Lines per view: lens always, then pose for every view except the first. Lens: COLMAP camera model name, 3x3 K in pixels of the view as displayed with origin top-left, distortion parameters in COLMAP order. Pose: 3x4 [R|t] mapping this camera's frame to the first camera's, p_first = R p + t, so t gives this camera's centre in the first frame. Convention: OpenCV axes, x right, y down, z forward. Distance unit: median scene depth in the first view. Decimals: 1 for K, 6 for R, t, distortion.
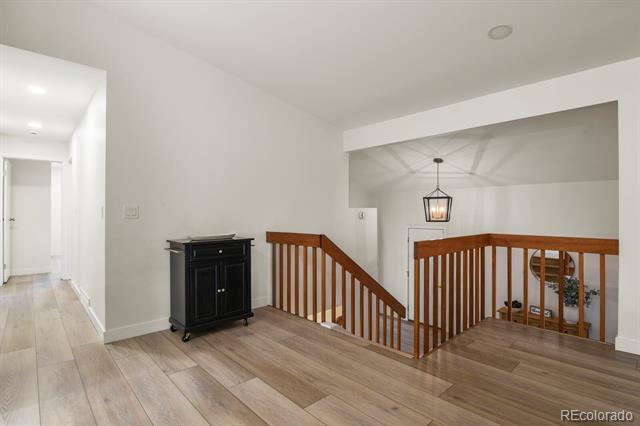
lens RADIAL K [[314.1, 0, 323.0], [0, 314.1, 213.2], [0, 0, 1]] dist [-0.008689, -0.004905]
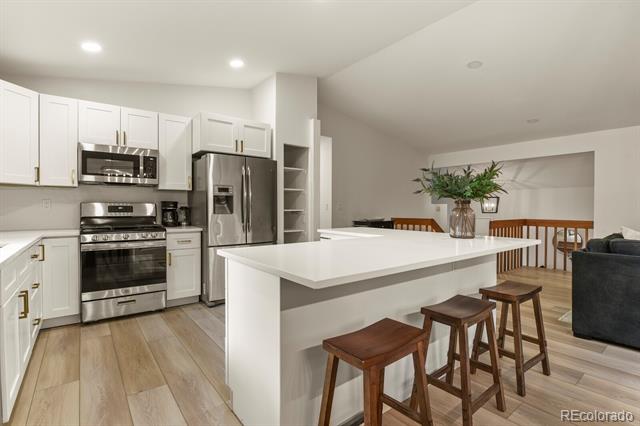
lens RADIAL K [[314.1, 0, 323.3], [0, 314.1, 211.0], [0, 0, 1]] dist [-0.008689, -0.004905]
pose [[0.996691, 0.003017, -0.081225, -0.361609], [-0.002103, 0.999934, 0.011335, 0.001217], [0.081254, -0.011127, 0.996631, -0.663819]]
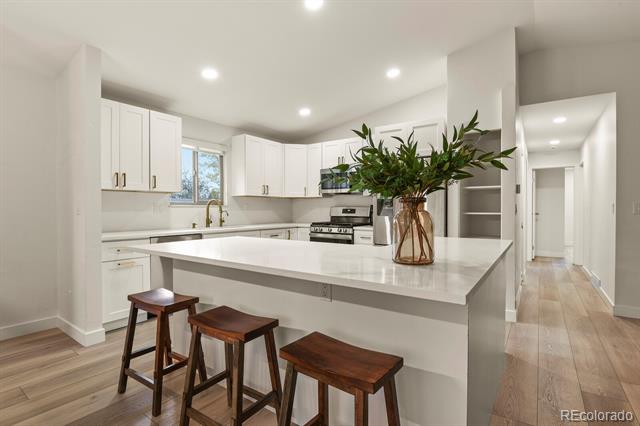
lens RADIAL K [[314.1, 0, 326.0], [0, 314.1, 211.4], [0, 0, 1]] dist [-0.008689, -0.004905]
pose [[0.213935, 0.005549, -0.976832, 0.152708], [0.001508, 0.999981, 0.006011, 0.000411], [0.976847, -0.002759, 0.213922, -0.226851]]
